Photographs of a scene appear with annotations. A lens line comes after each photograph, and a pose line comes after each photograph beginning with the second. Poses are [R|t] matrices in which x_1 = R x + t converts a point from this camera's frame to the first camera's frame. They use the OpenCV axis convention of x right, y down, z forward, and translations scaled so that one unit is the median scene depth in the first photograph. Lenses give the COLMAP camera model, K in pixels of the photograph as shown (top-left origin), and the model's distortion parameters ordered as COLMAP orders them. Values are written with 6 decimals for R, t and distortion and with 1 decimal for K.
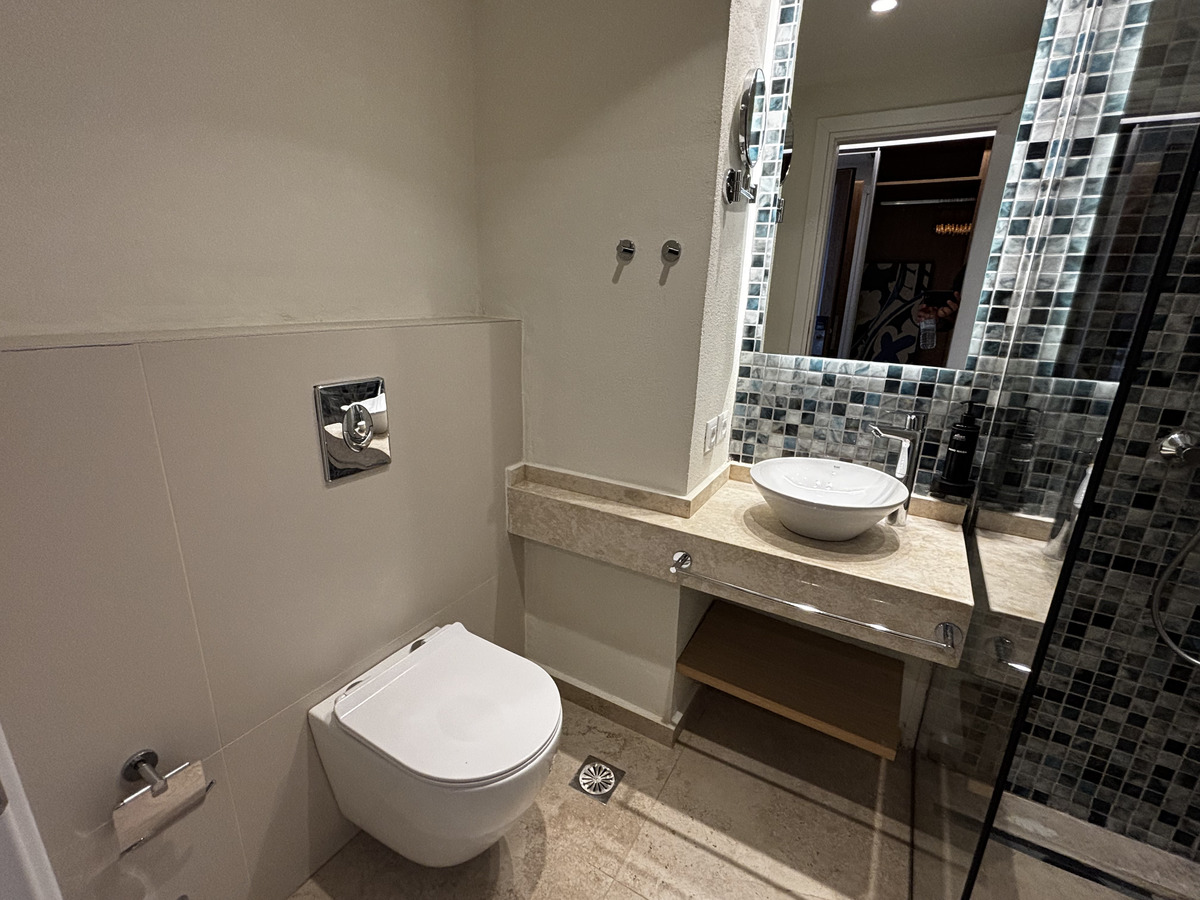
lens RADIAL K [[544.7, 0, 593.6], [0, 544.7, 449.7], [0, 0, 1]] dist [-0.004448, 0.003579]
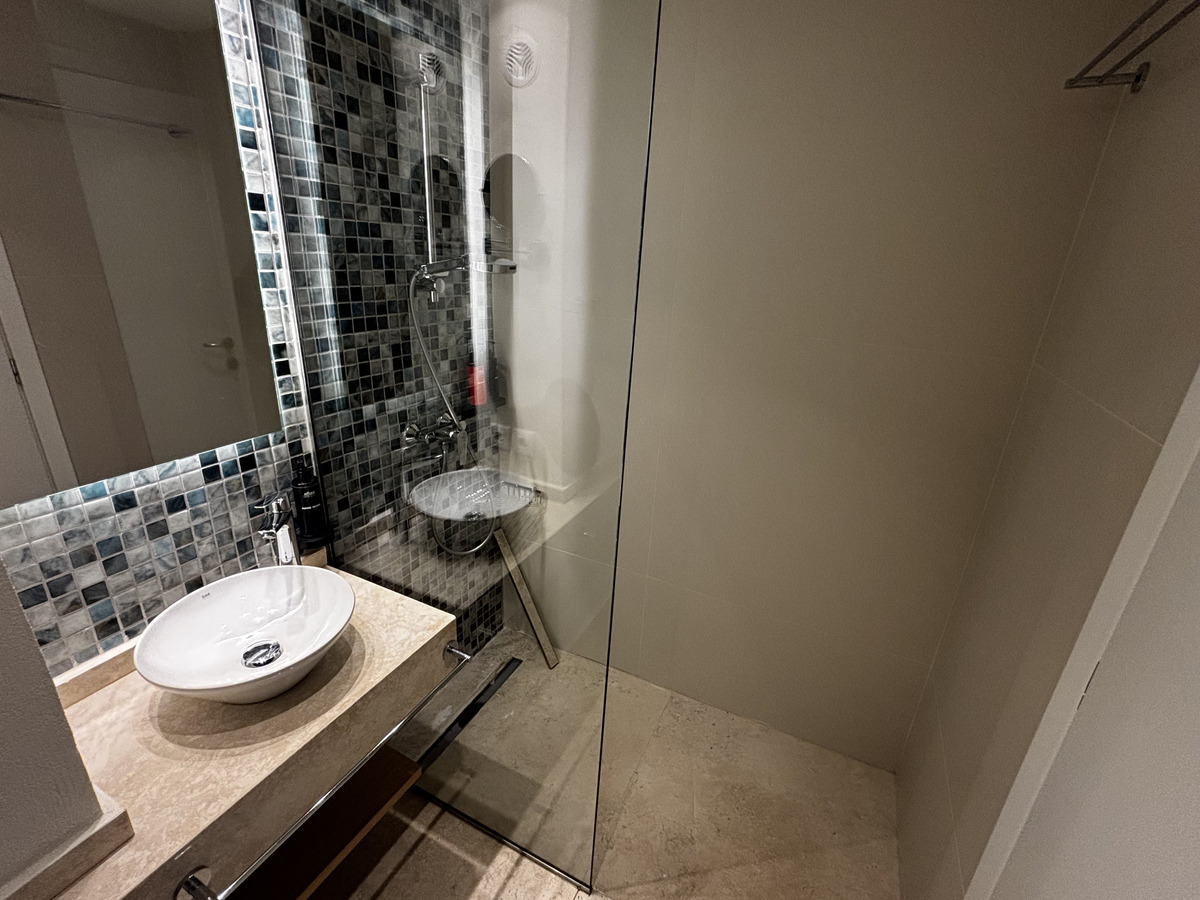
lens RADIAL K [[544.7, 0, 593.3], [0, 544.7, 454.4], [0, 0, 1]] dist [-0.004448, 0.003579]
pose [[-0.071106, -0.381052, 0.921815, -0.219884], [0.245848, 0.888949, 0.386430, -0.314263], [-0.966697, 0.254104, 0.030471, 0.427035]]
